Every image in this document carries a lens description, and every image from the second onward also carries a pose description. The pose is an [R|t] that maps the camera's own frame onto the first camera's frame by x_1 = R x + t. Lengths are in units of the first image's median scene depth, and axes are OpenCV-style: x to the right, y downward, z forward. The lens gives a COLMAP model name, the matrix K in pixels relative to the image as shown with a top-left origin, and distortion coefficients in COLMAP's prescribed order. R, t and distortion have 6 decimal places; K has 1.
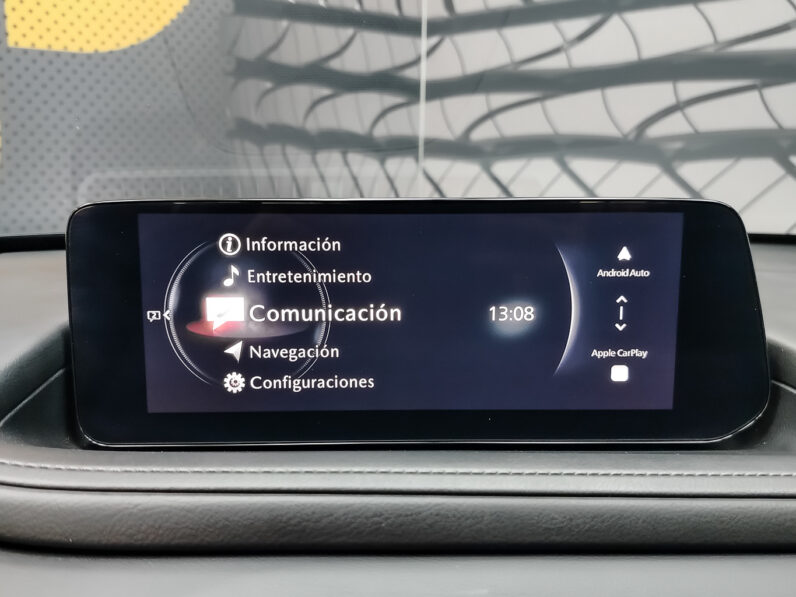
lens RADIAL K [[750.0, 0, 398.0], [0, 750.0, 298.5], [0, 0, 1]] dist [0.052184, -0.127023]
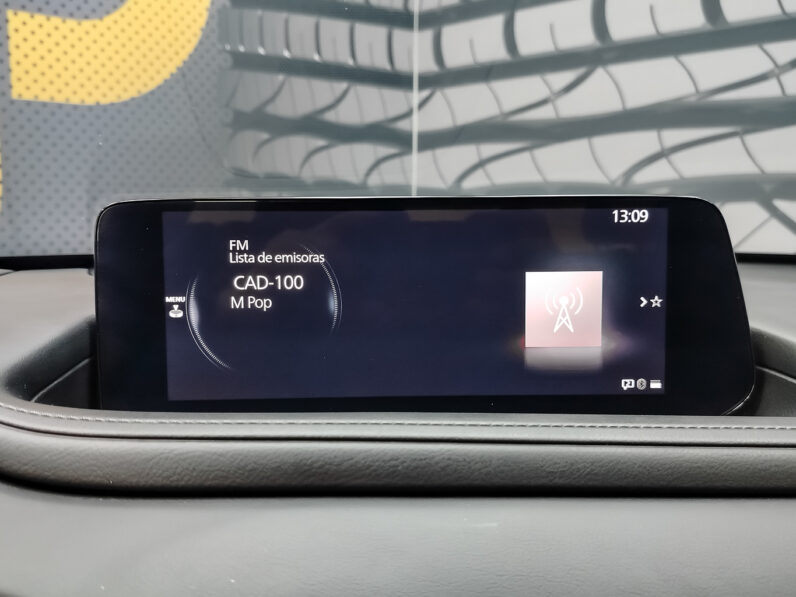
lens RADIAL K [[750.0, 0, 398.0], [0, 750.0, 298.5], [0, 0, 1]] dist [0.052184, -0.127023]
pose [[0.999914, -0.007931, 0.010490, -0.020162], [0.008667, 0.997358, -0.072124, 0.087050], [-0.009890, 0.072209, 0.997341, -0.062761]]
